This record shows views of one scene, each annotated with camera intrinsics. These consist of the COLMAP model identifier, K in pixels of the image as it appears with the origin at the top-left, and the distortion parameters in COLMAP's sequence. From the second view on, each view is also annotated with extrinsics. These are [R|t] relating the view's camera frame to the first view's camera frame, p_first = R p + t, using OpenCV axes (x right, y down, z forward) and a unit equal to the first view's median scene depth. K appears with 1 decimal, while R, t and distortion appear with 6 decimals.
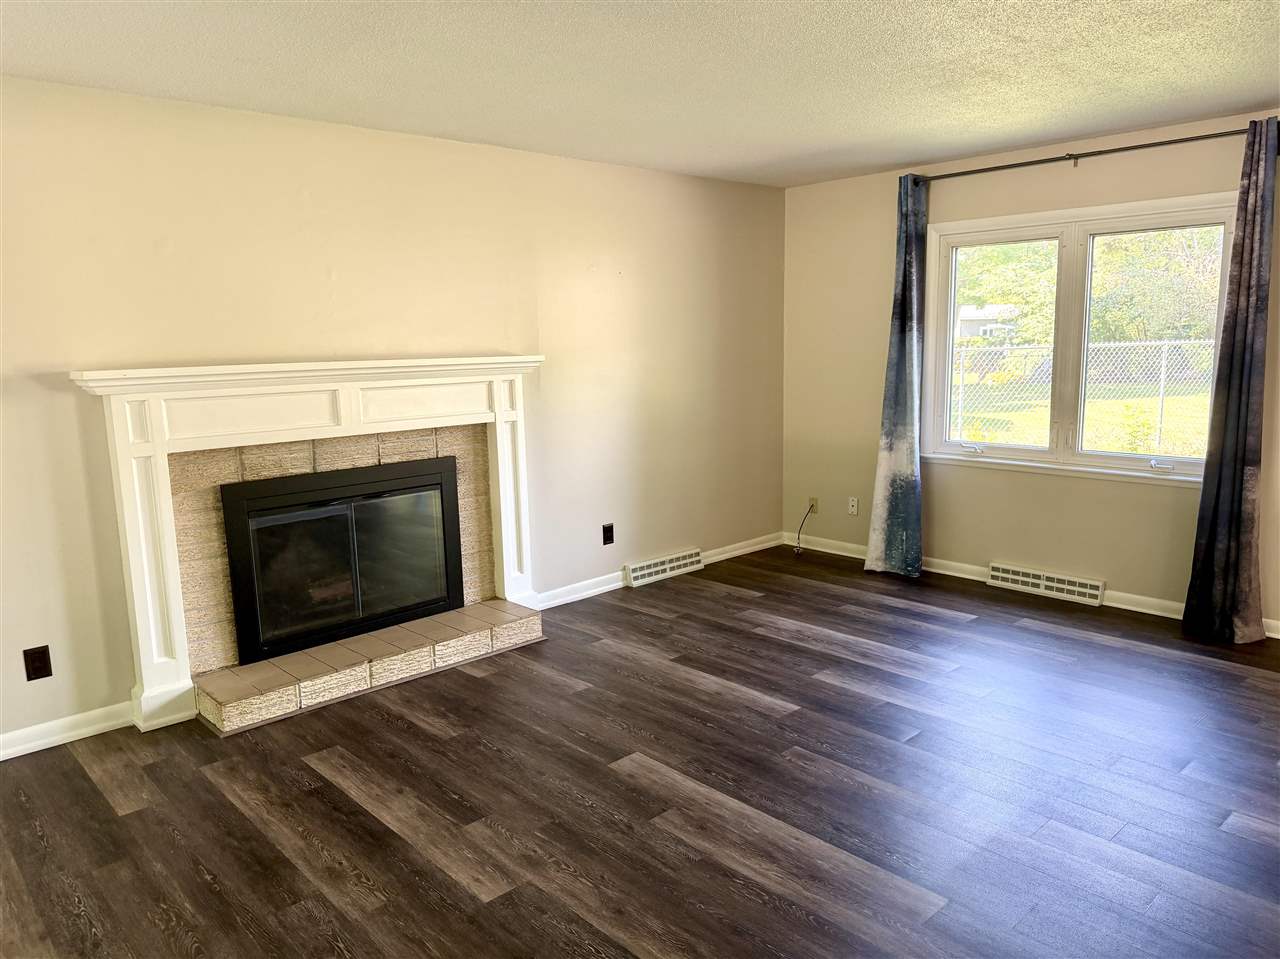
lens RADIAL K [[906.5, 0, 643.0], [0, 906.5, 480.4], [0, 0, 1]] dist [0.083375, -0.082448]
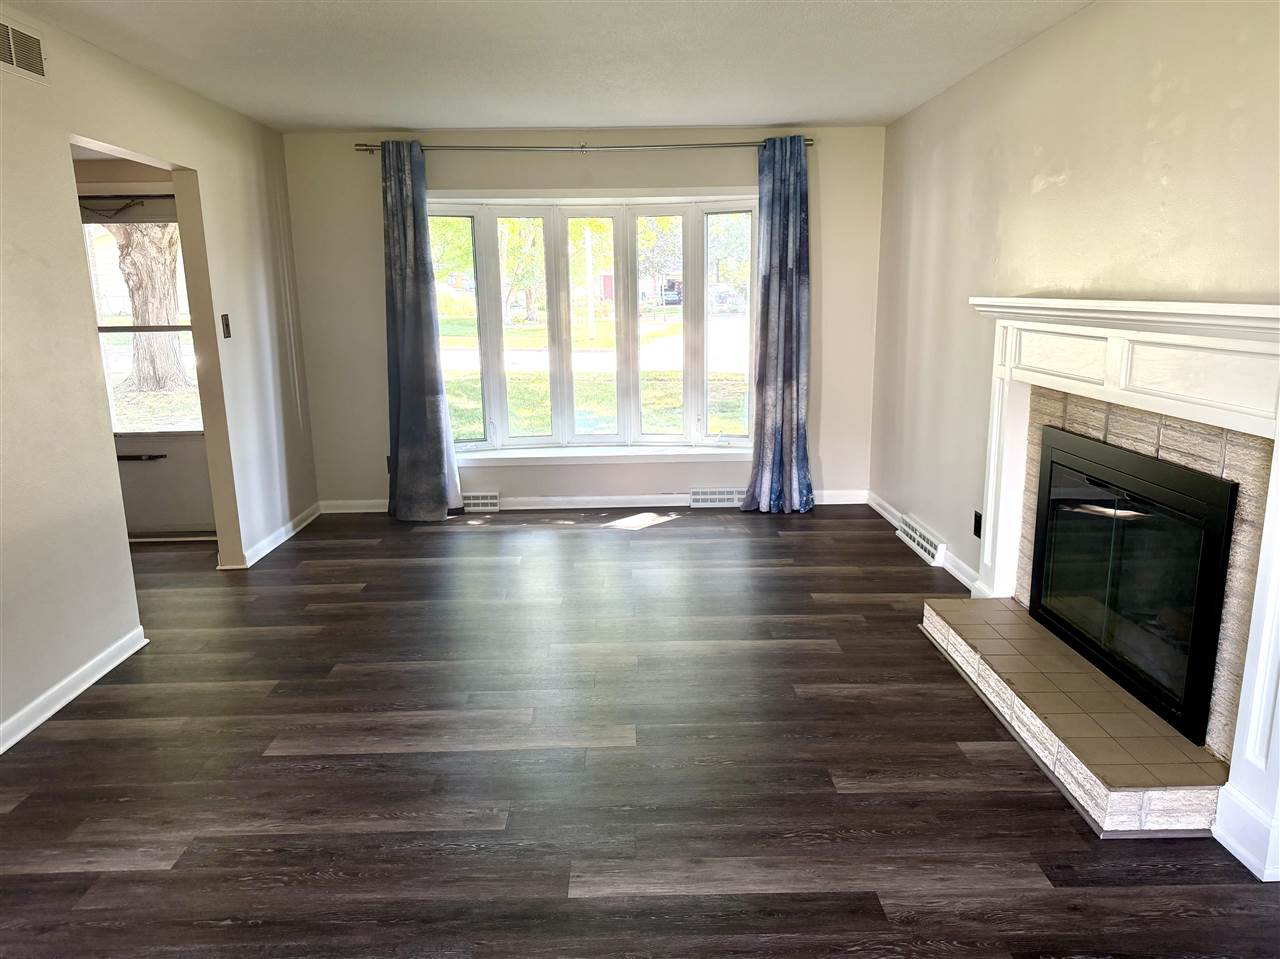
lens RADIAL K [[906.5, 0, 642.0], [0, 906.5, 478.7], [0, 0, 1]] dist [0.083375, -0.082448]
pose [[-0.672492, 0.177788, -0.718433, 0.498208], [-0.094985, 0.941958, 0.322013, -0.202929], [0.733984, 0.284792, -0.616572, 1.255164]]
